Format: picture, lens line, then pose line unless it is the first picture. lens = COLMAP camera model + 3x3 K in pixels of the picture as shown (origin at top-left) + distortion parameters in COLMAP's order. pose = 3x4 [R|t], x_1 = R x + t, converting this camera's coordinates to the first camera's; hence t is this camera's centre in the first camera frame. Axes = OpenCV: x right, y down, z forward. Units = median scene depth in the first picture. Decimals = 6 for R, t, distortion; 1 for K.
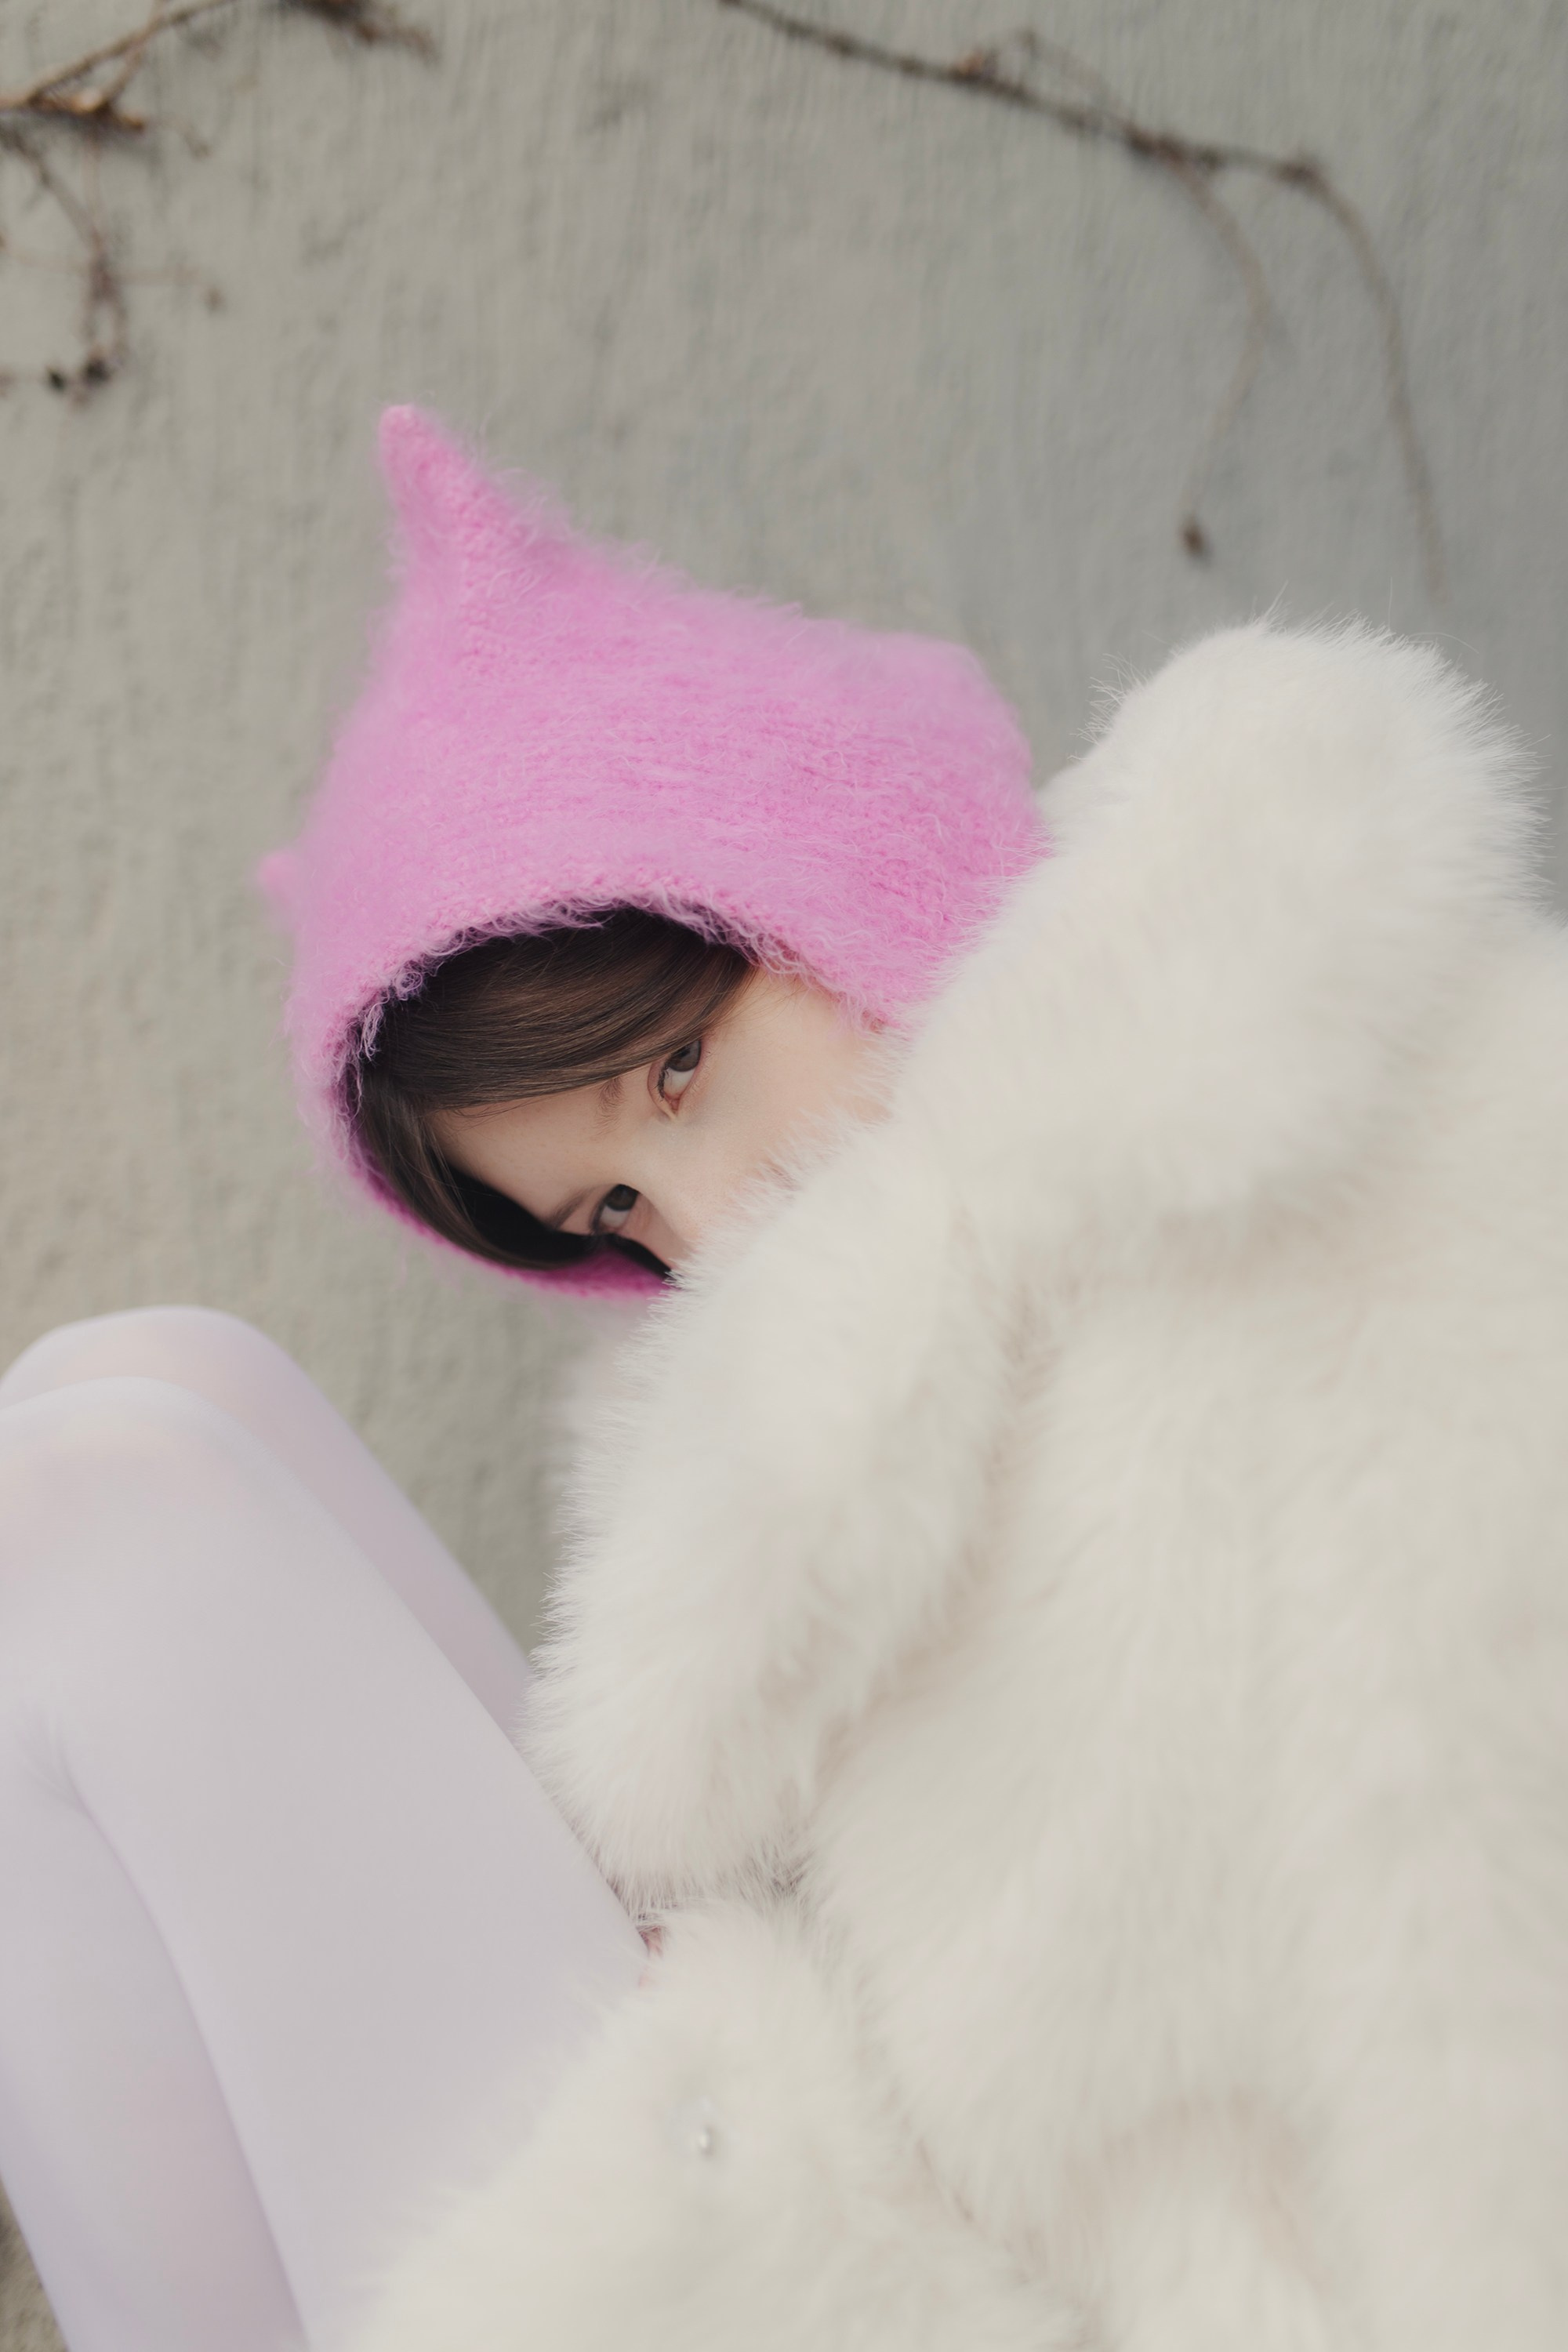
lens RADIAL K [[2454.7, 0, 780.3], [0, 2454.7, 1075.6], [0, 0, 1]] dist [0.006694, 0.012161]
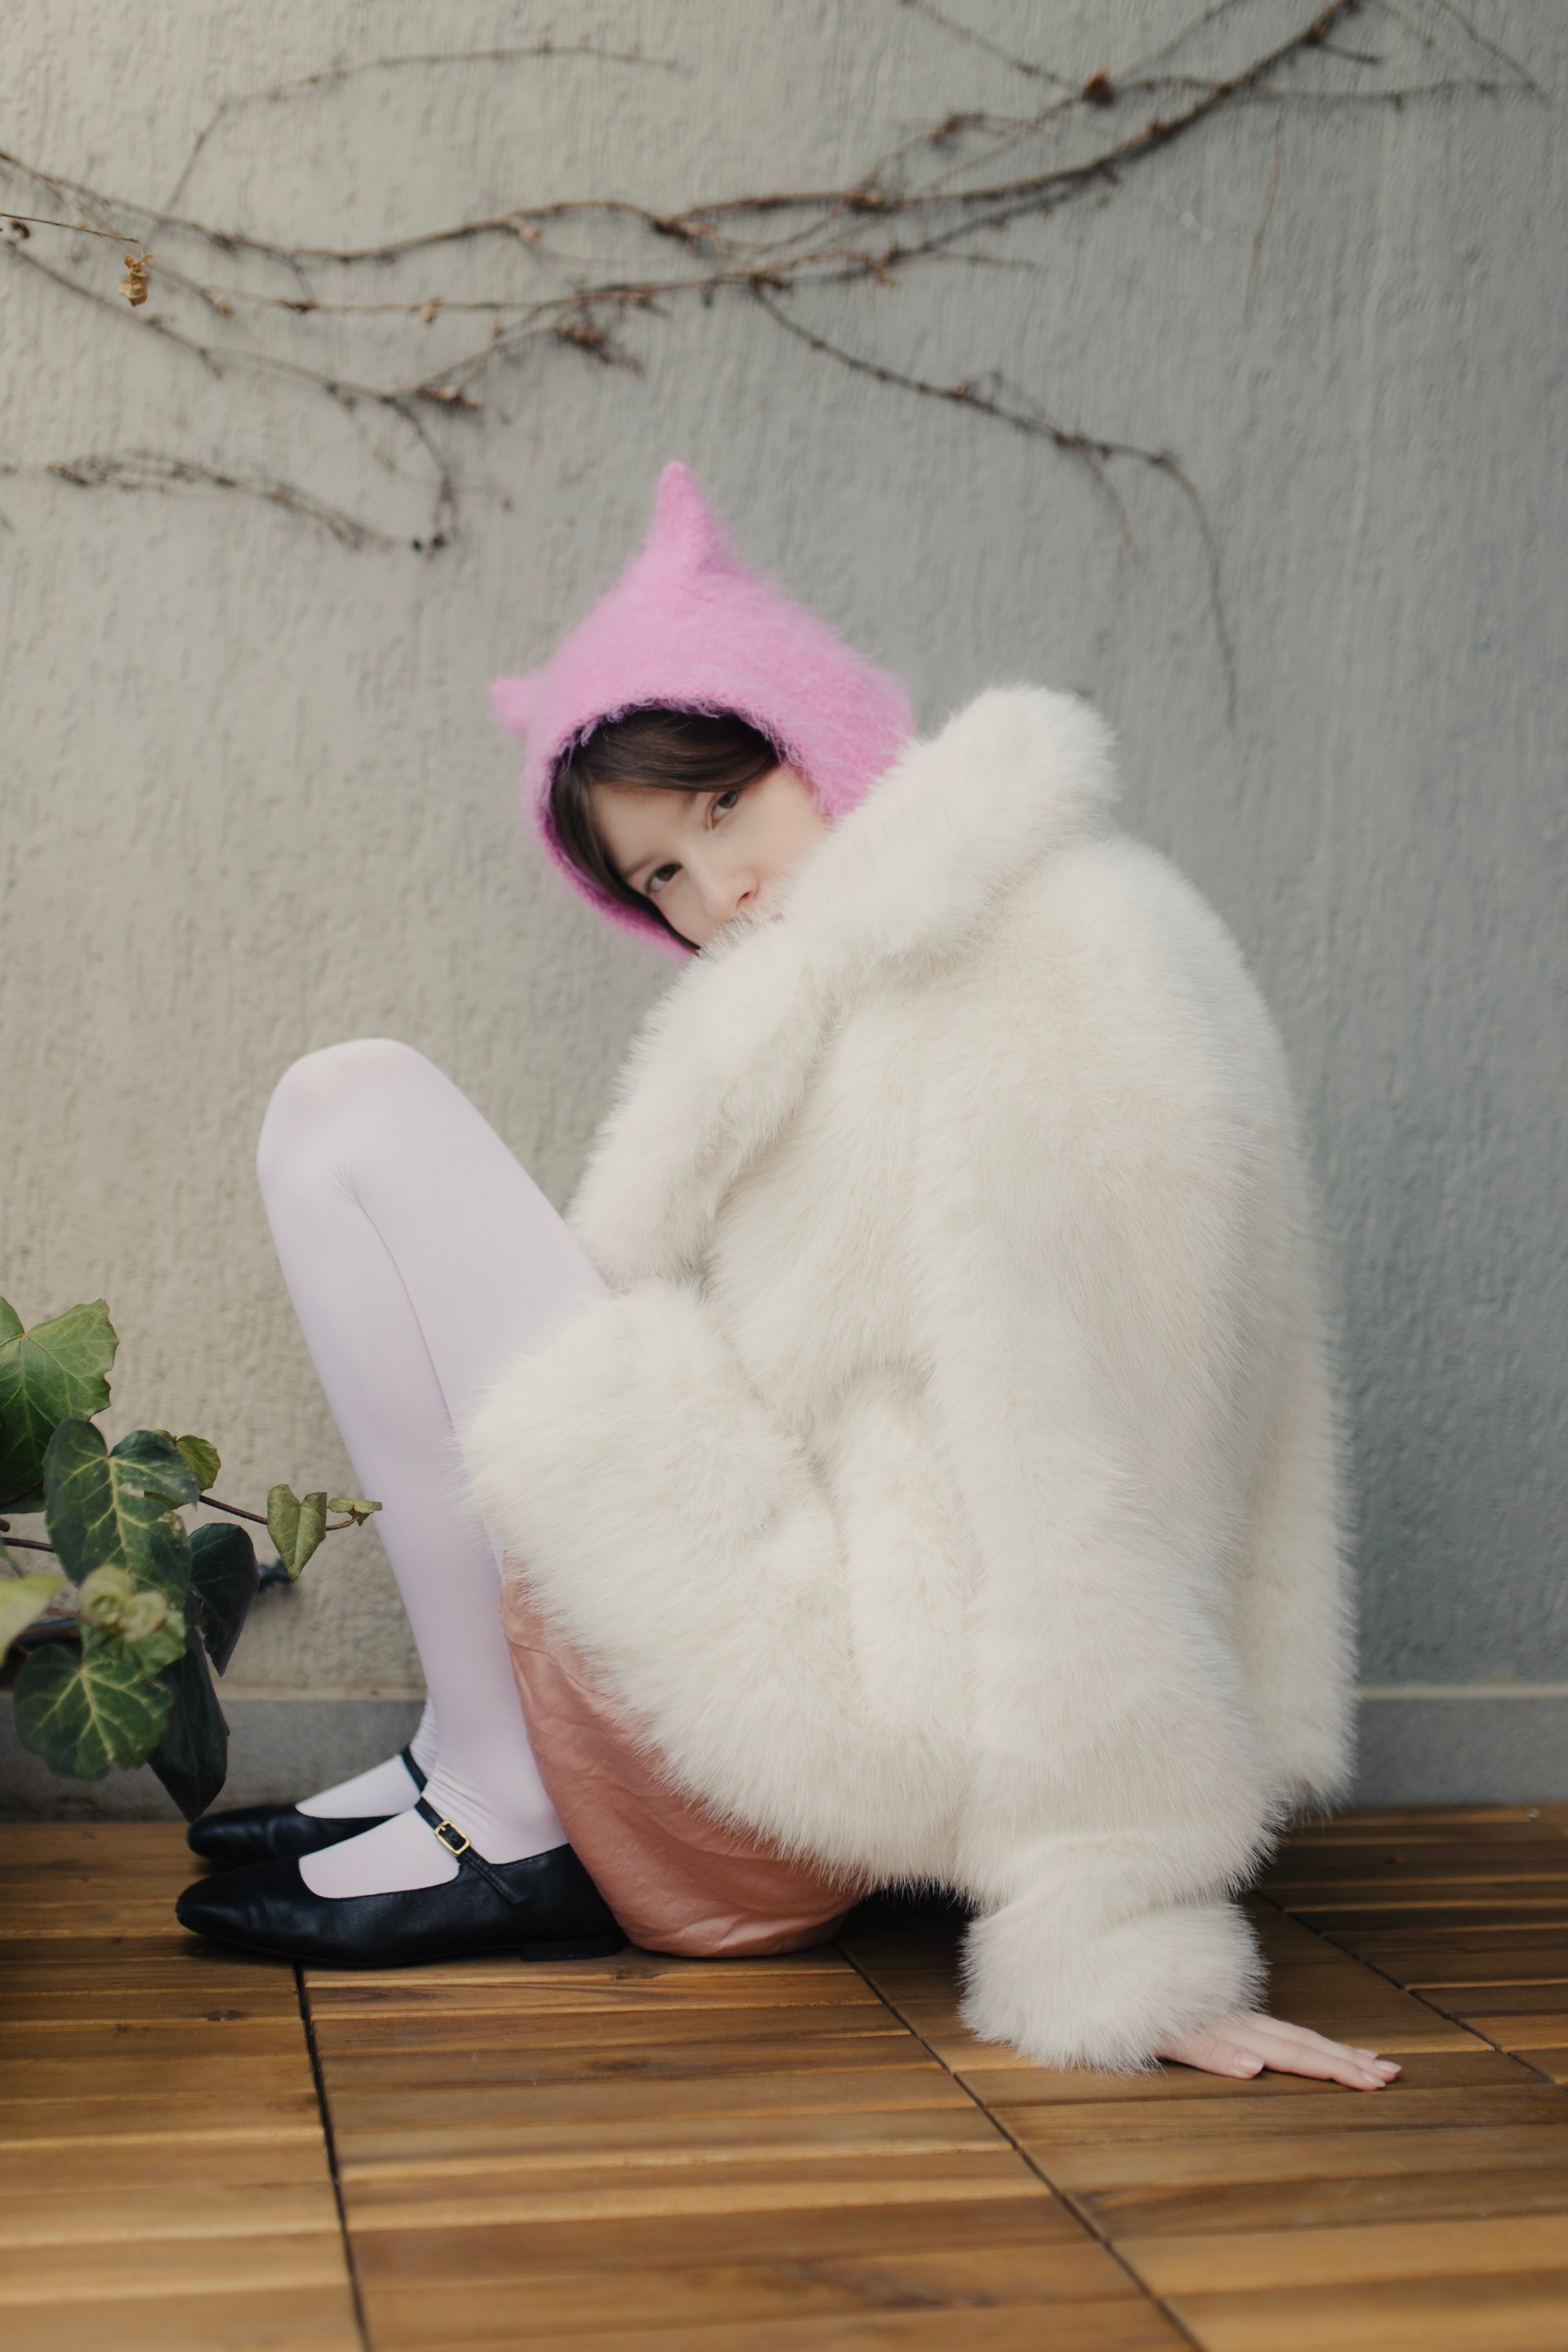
lens RADIAL K [[2276.4, 0, 784.0], [0, 2276.4, 1176.0], [0, 0, 1]] dist [0.005986, 0.004157]
pose [[0.992924, 0.081858, -0.086031, 0.146471], [-0.082311, 0.996605, -0.001727, 0.150688], [0.085597, 0.008796, 0.996291, -0.605635]]
